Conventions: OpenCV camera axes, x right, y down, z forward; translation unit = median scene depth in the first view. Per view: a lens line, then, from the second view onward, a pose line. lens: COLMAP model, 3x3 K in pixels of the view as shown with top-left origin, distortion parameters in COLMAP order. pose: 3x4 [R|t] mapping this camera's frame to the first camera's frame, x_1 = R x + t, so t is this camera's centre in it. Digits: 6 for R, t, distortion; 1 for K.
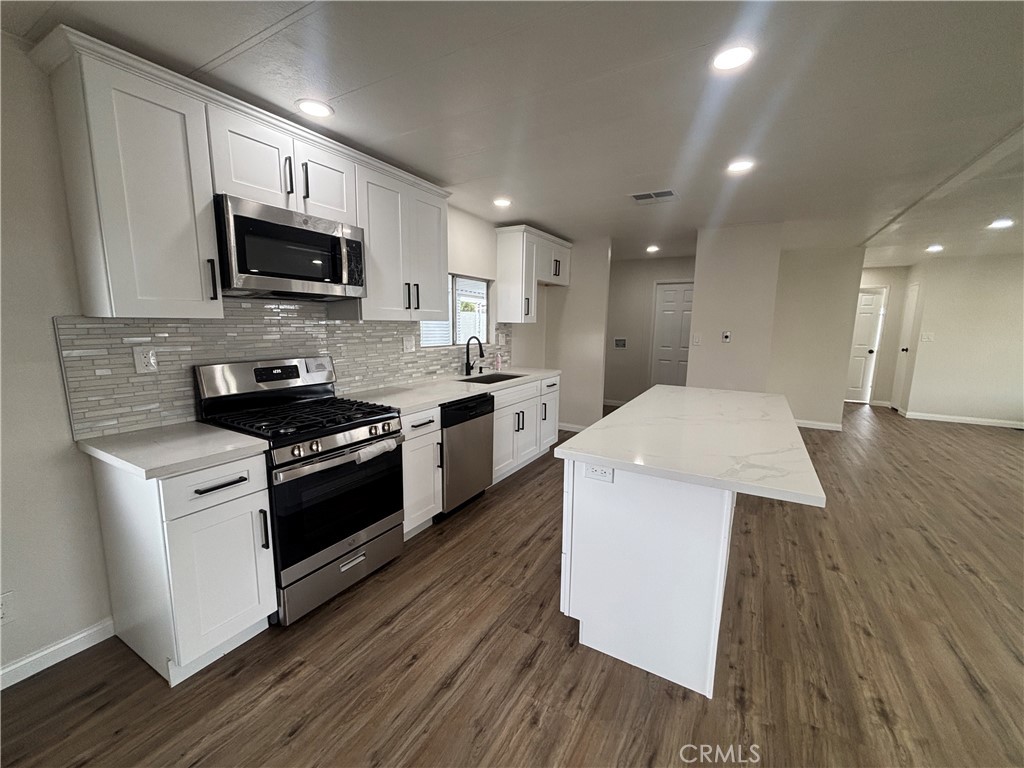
lens RADIAL K [[413.8, 0, 510.0], [0, 413.8, 384.4], [0, 0, 1]] dist [-0.000995, -0.000073]
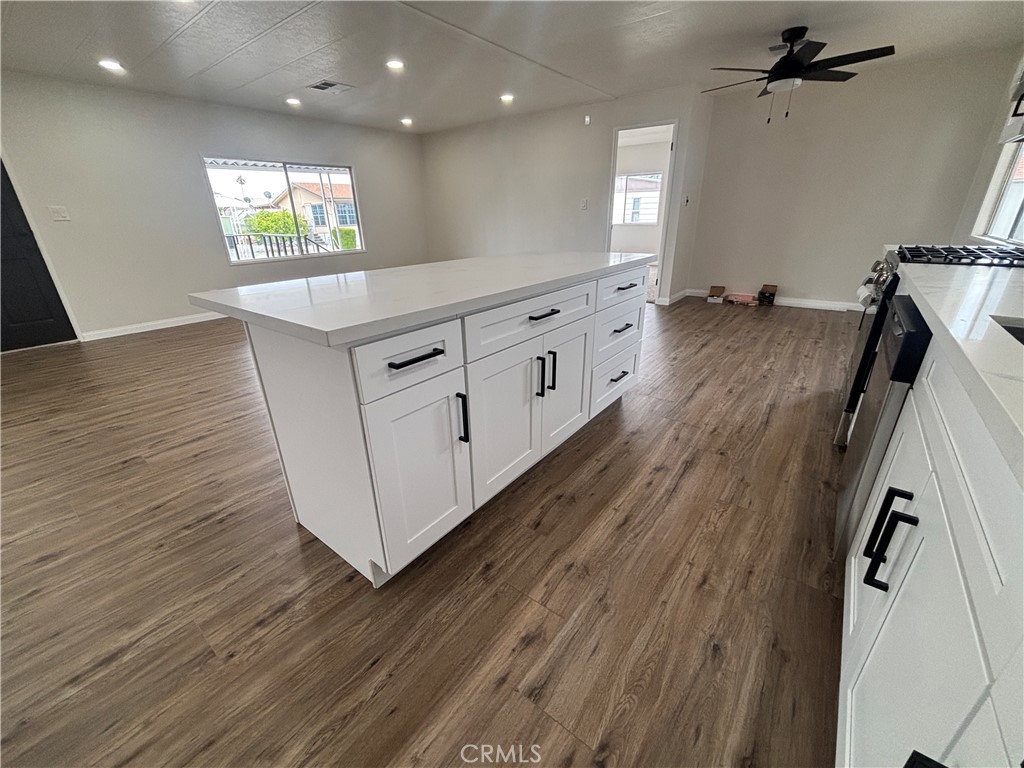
lens RADIAL K [[413.8, 0, 510.0], [0, 413.8, 384.4], [0, 0, 1]] dist [-0.000995, -0.000073]
pose [[-0.991767, -0.039093, 0.121947, 0.334239], [0.029817, 0.855602, 0.516775, -0.167969], [-0.124540, 0.516157, -0.847391, 1.969228]]
